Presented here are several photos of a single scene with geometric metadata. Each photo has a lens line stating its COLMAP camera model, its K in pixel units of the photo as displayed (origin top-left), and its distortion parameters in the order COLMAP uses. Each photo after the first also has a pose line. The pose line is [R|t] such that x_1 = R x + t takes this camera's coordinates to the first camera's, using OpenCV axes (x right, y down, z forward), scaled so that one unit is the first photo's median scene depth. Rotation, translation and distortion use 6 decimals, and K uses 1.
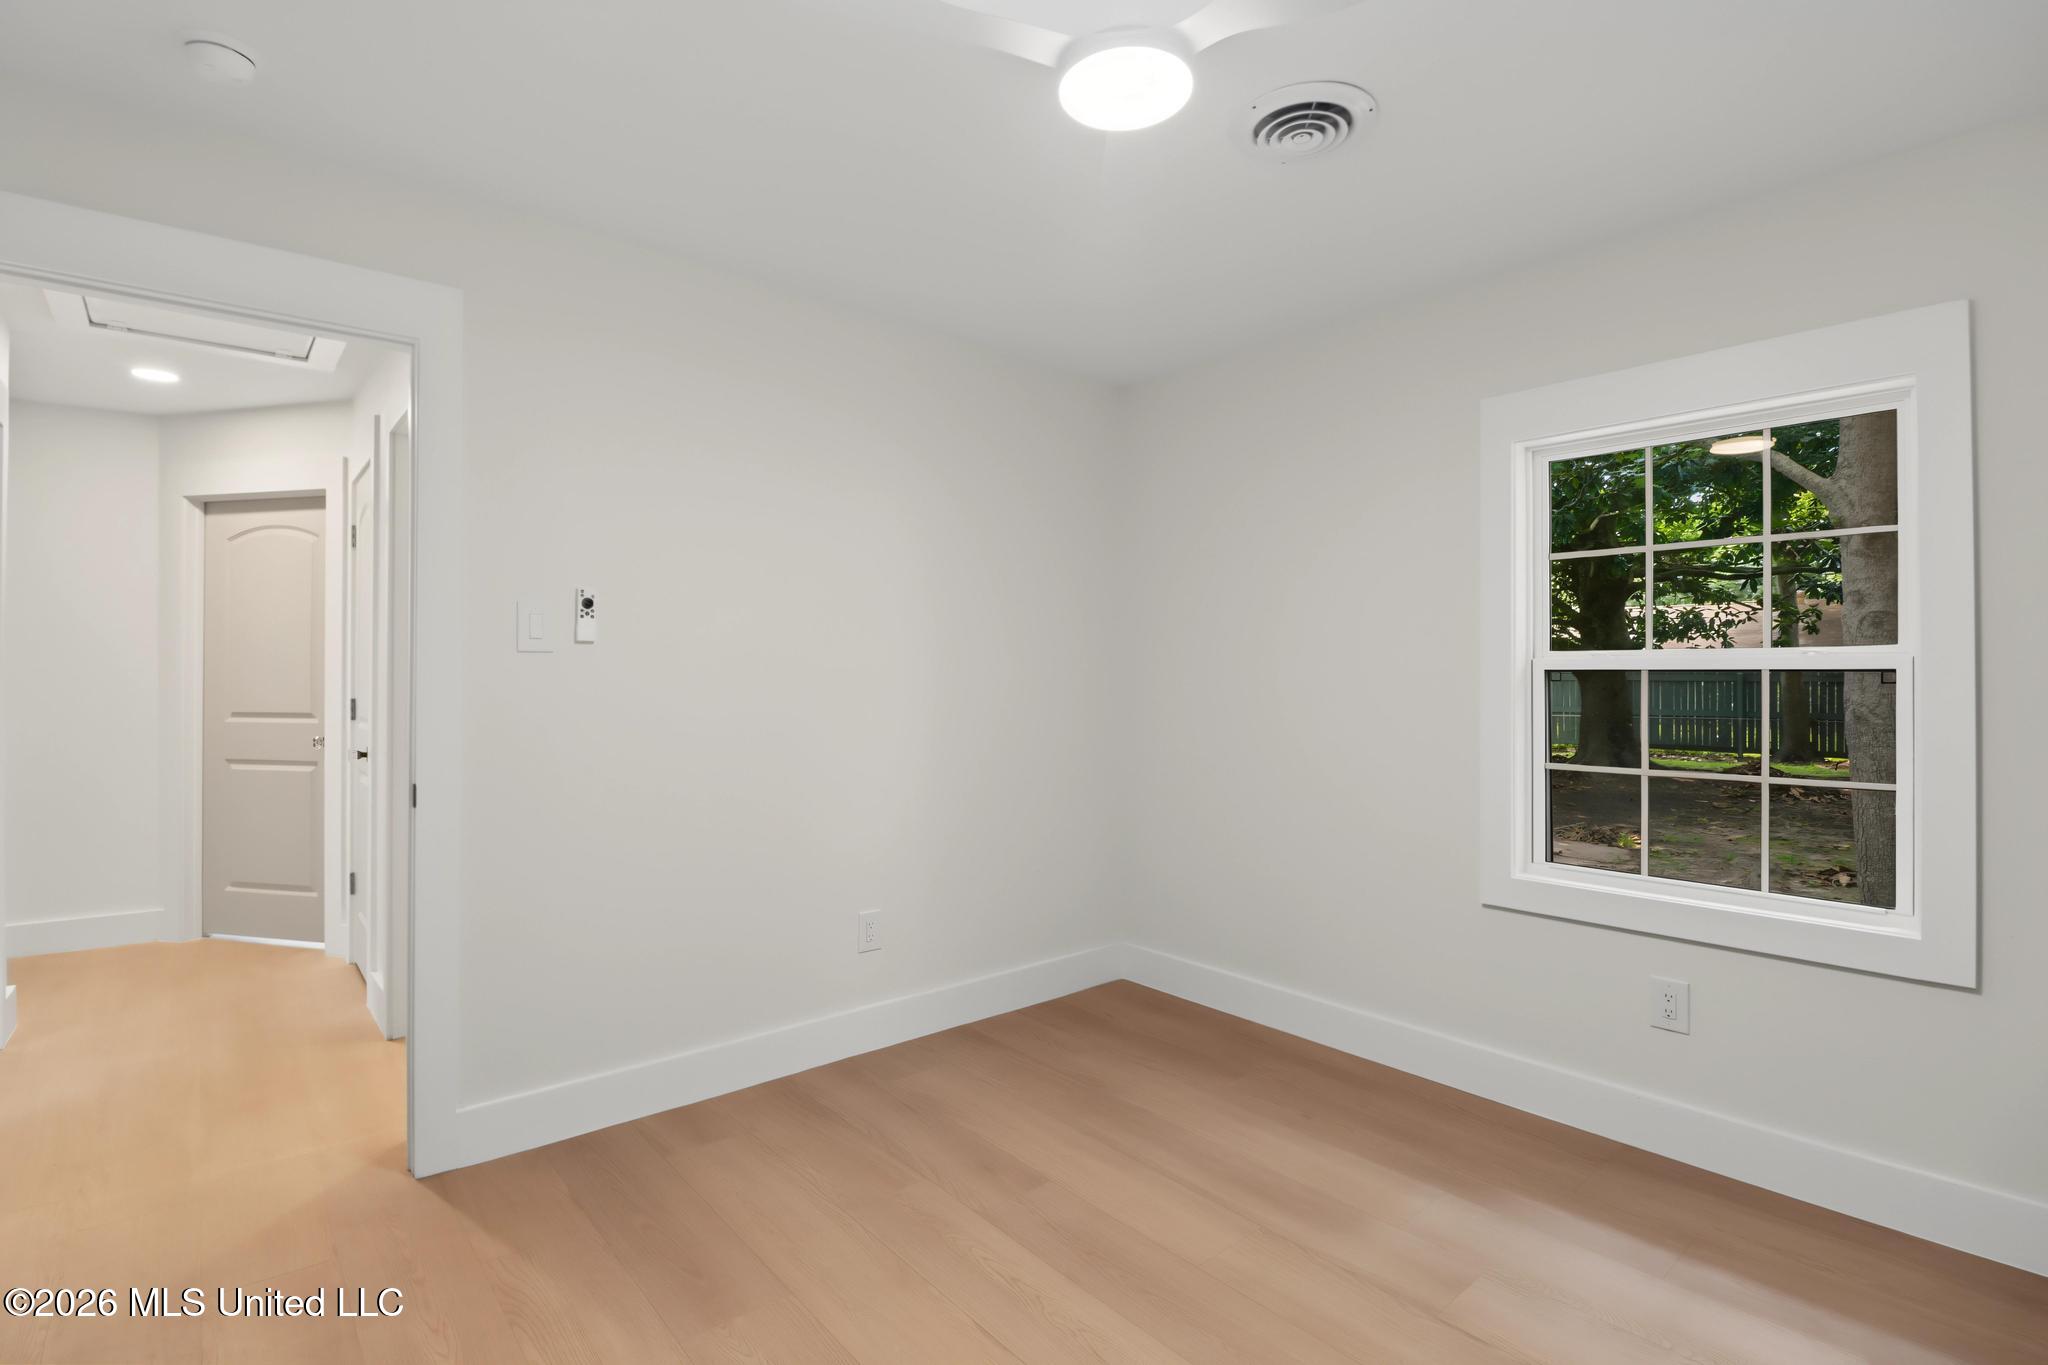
lens RADIAL K [[990.1, 0, 1022.8], [0, 990.1, 658.3], [0, 0, 1]] dist [-0.011229, -0.000996]
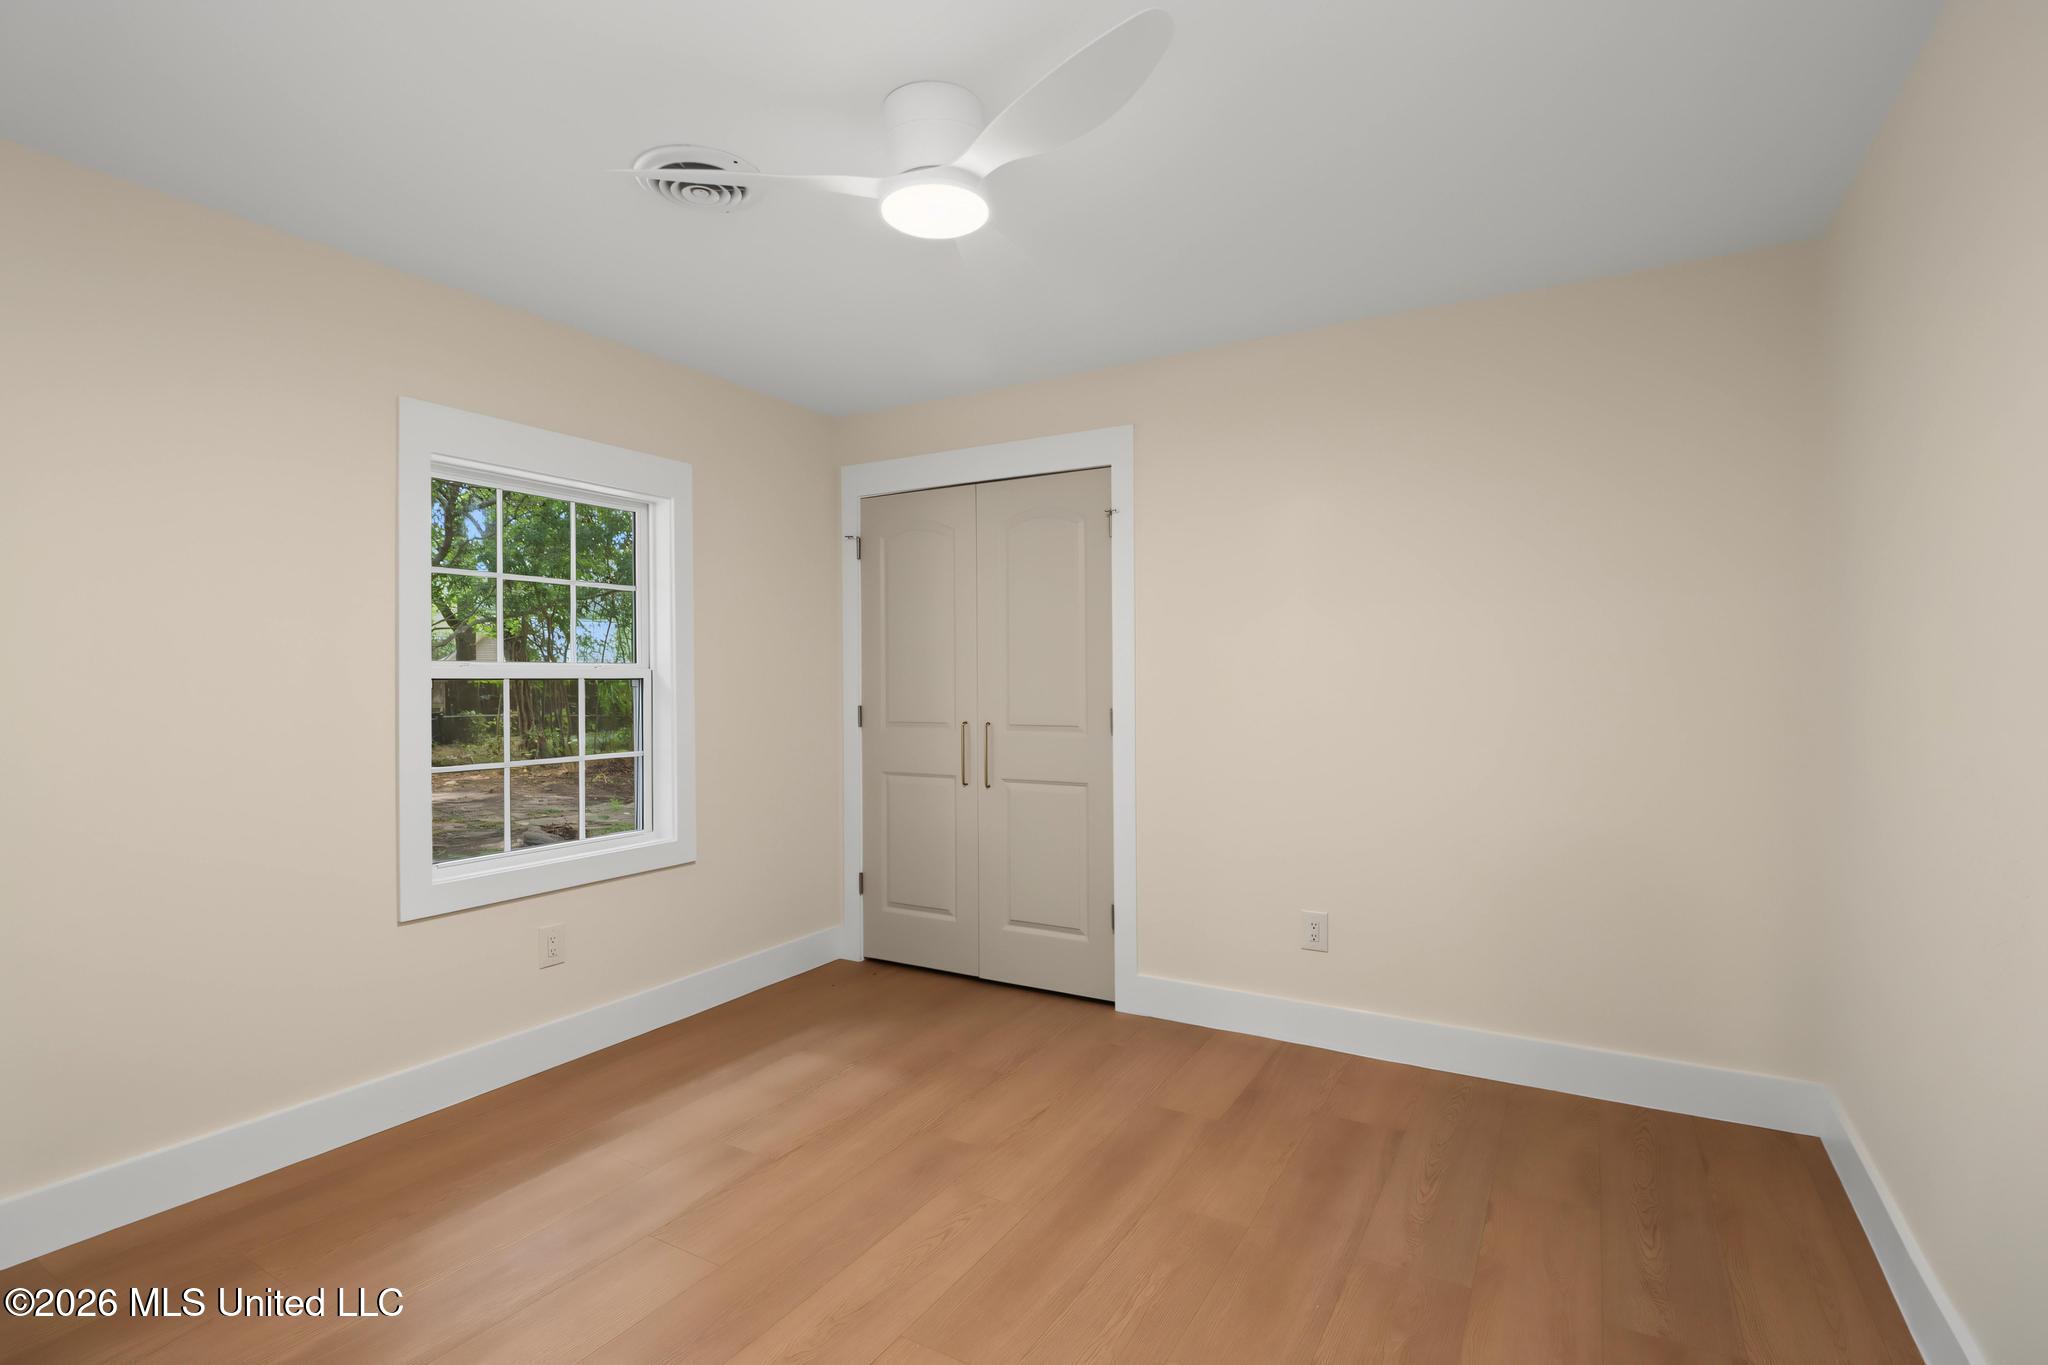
lens RADIAL K [[980.1, 0, 1023.5], [0, 980.1, 656.5], [0, 0, 1]] dist [-0.003677, -0.000832]
pose [[-0.346779, 0.020571, 0.937721, -0.773827], [-0.002834, 0.999732, -0.022979, 0.011508], [-0.937943, -0.010626, -0.346628, 0.928638]]
